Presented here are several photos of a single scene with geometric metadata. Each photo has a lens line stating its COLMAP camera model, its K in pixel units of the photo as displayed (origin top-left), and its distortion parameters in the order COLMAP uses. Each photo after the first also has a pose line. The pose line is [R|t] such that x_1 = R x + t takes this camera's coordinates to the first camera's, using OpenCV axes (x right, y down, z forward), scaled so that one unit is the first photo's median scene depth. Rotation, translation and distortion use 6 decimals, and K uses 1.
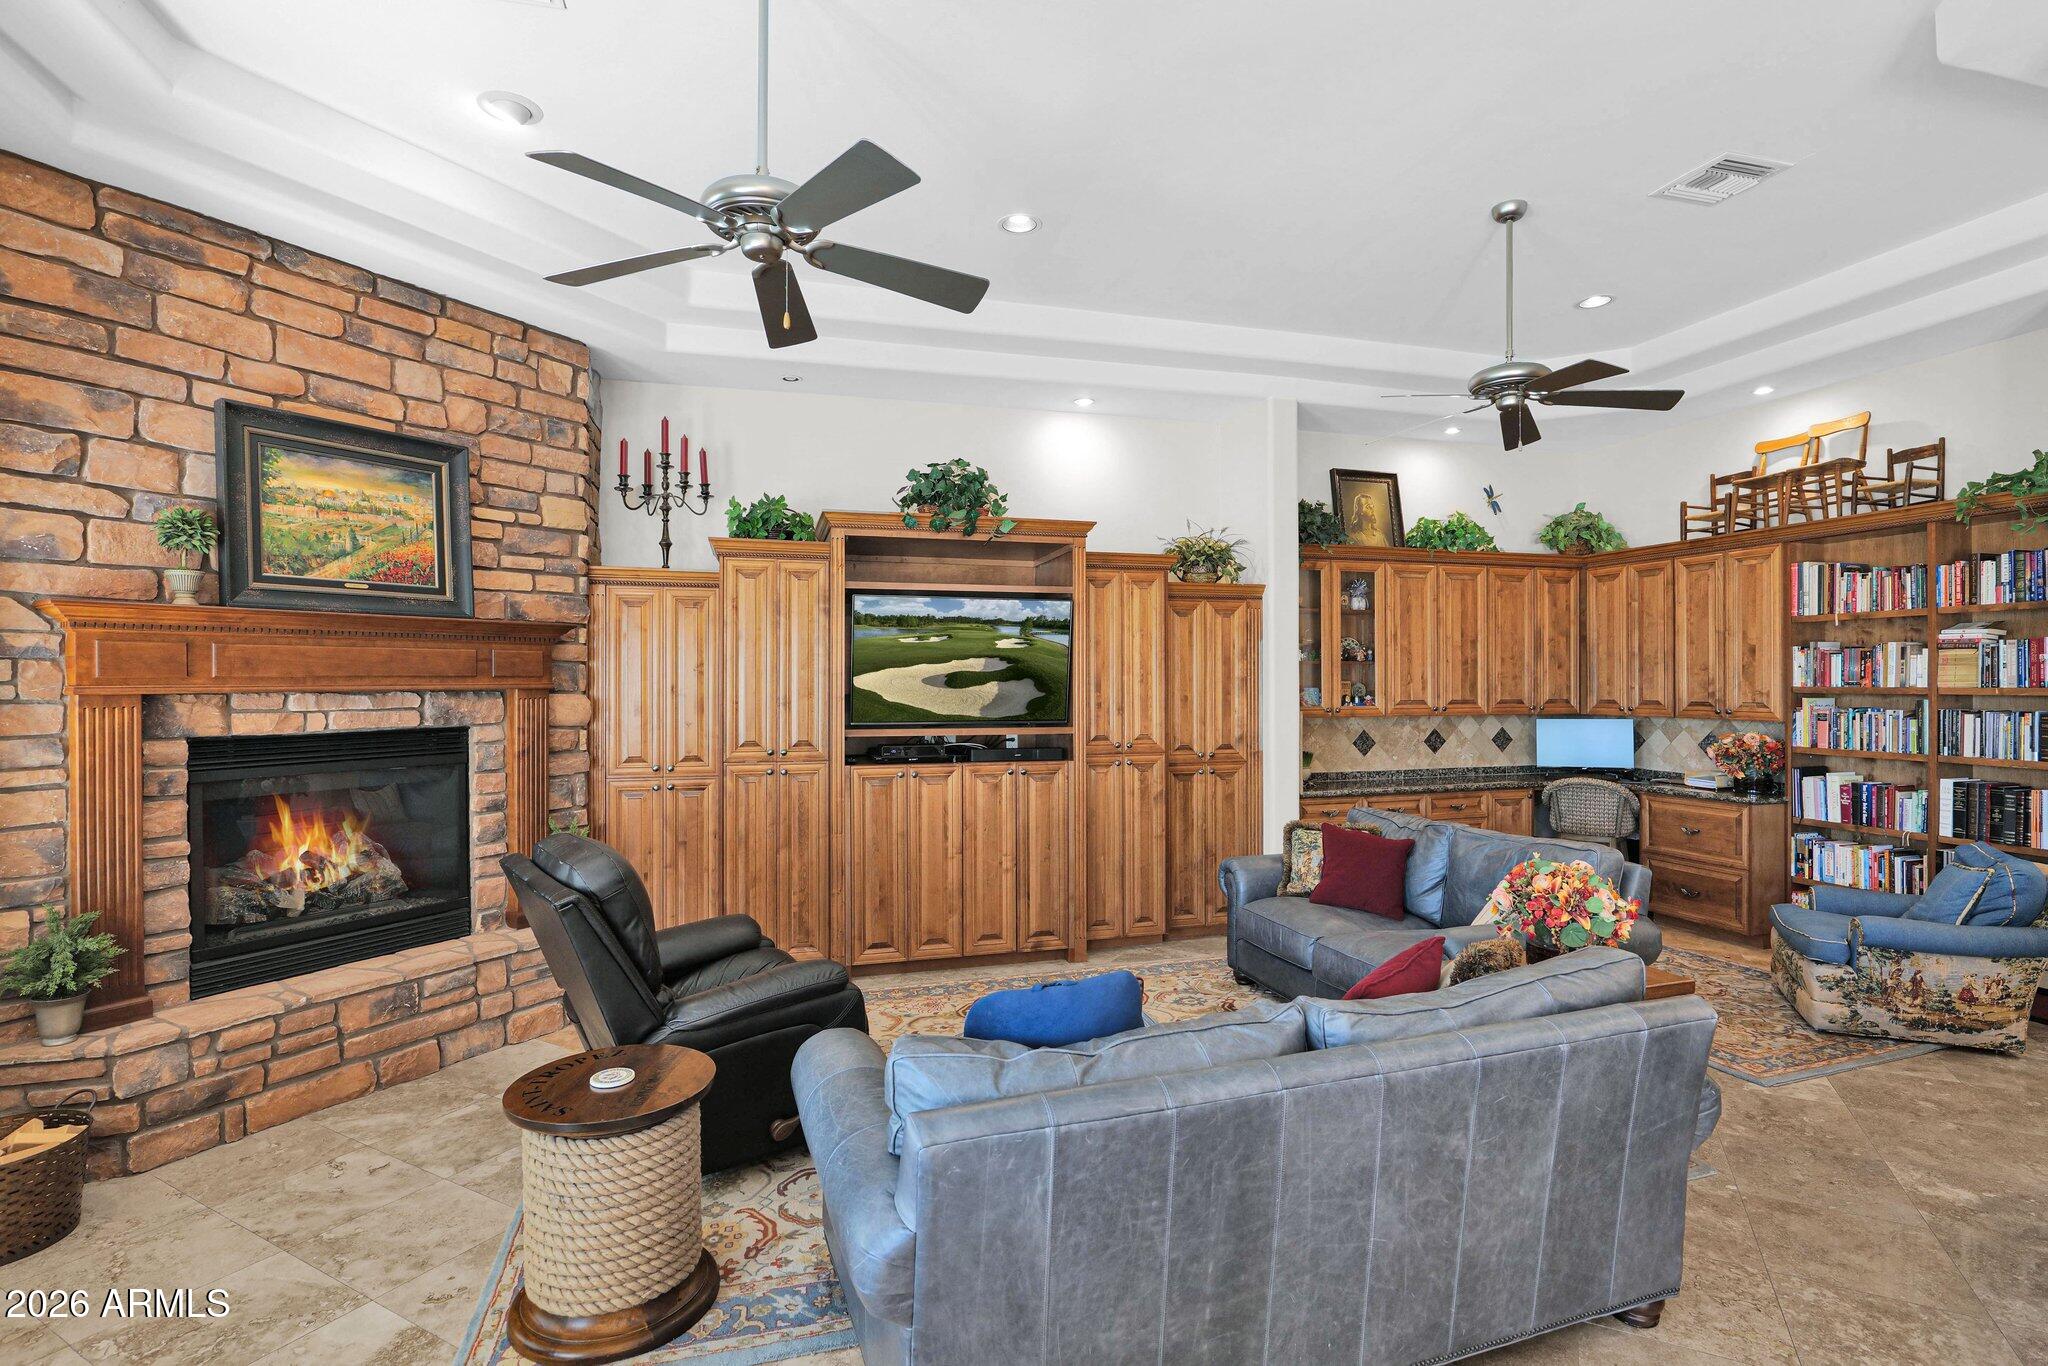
lens RADIAL K [[967.5, 0, 1029.7], [0, 967.5, 681.1], [0, 0, 1]] dist [-0.018038, 0.000119]
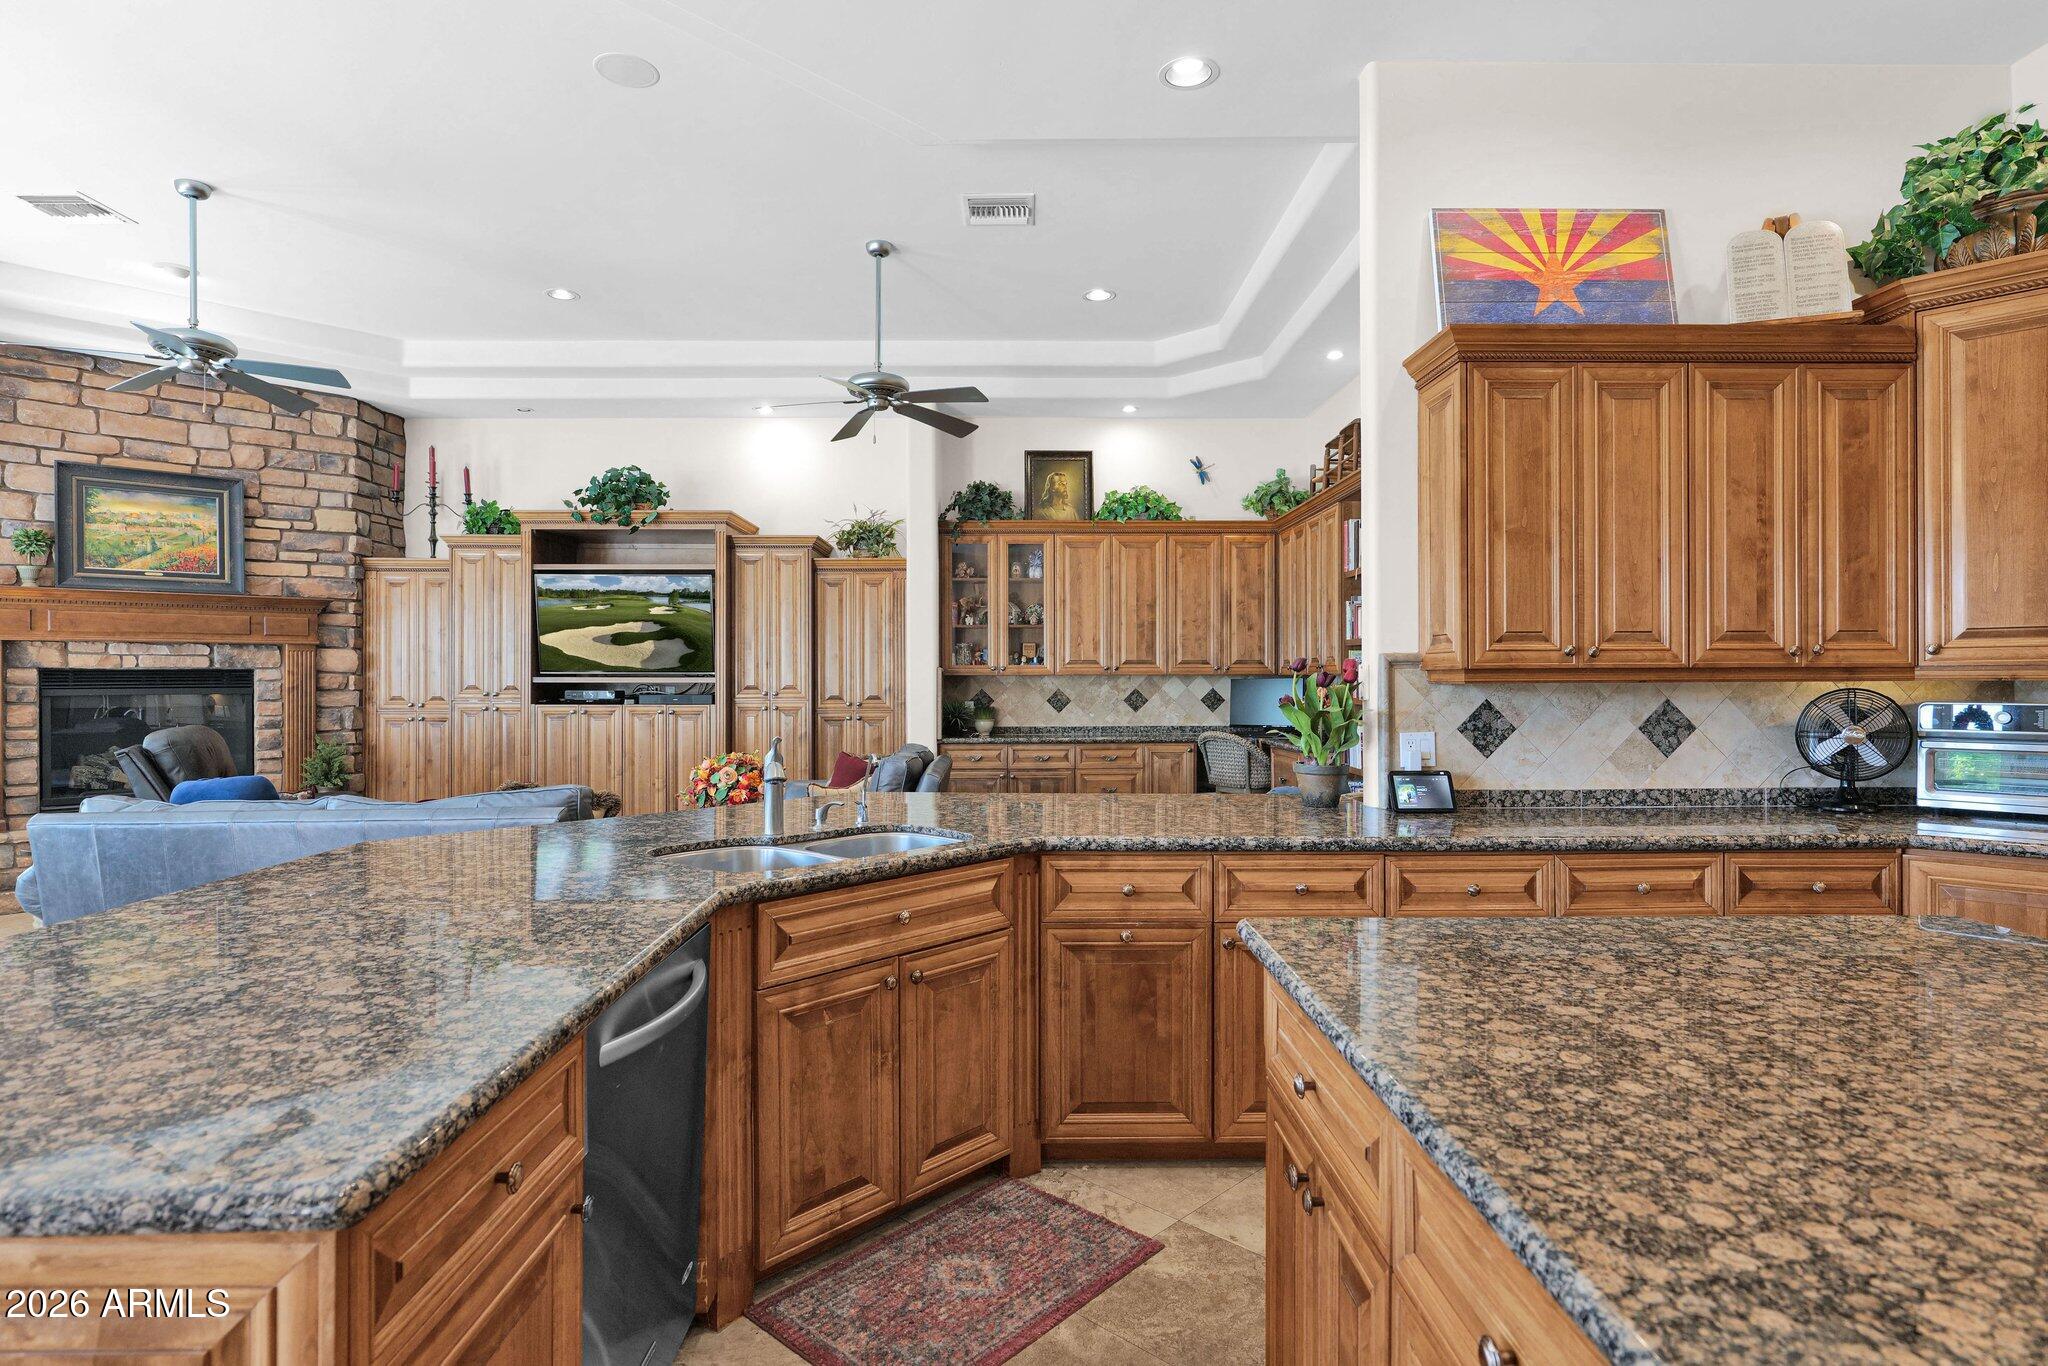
lens RADIAL K [[1055.2, 0, 1032.0], [0, 1055.2, 678.2], [0, 0, 1]] dist [0.002852, -0.001784]
pose [[0.966254, 0.000853, -0.257588, 0.885320], [-0.000477, 0.999999, 0.001523, 0.052417], [0.257589, -0.001349, 0.966254, -0.226668]]
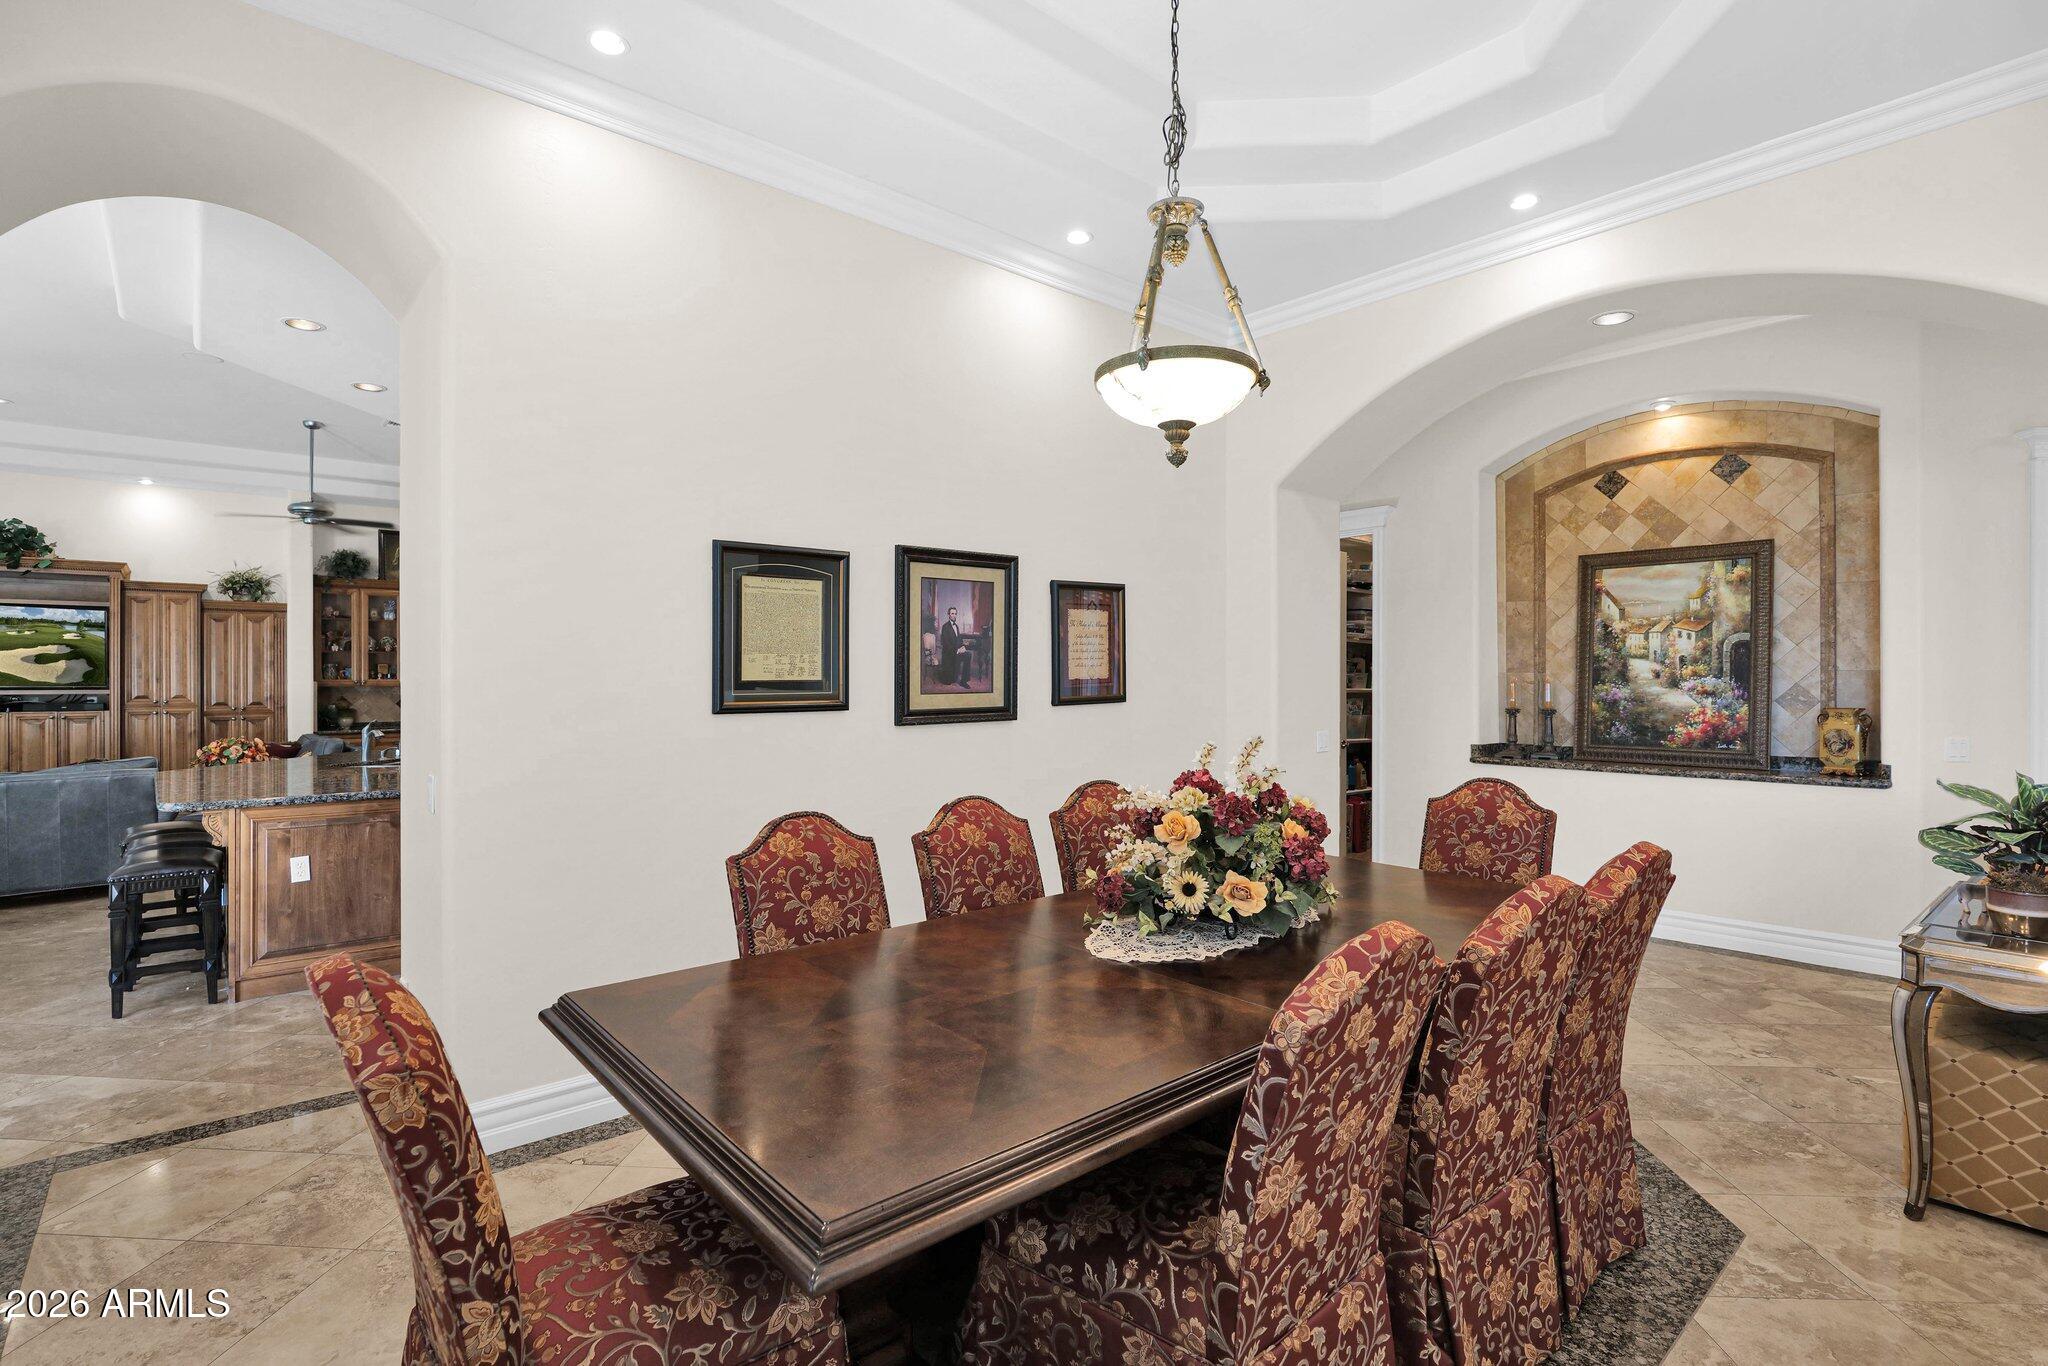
lens RADIAL K [[967.5, 0, 1029.7], [0, 967.5, 681.1], [0, 0, 1]] dist [-0.018038, 0.000119]
pose [[0.904418, -0.001410, 0.426644, 0.850434], [-0.000031, 0.999994, 0.003371, 0.031283], [-0.426647, -0.003062, 0.904413, -1.220363]]
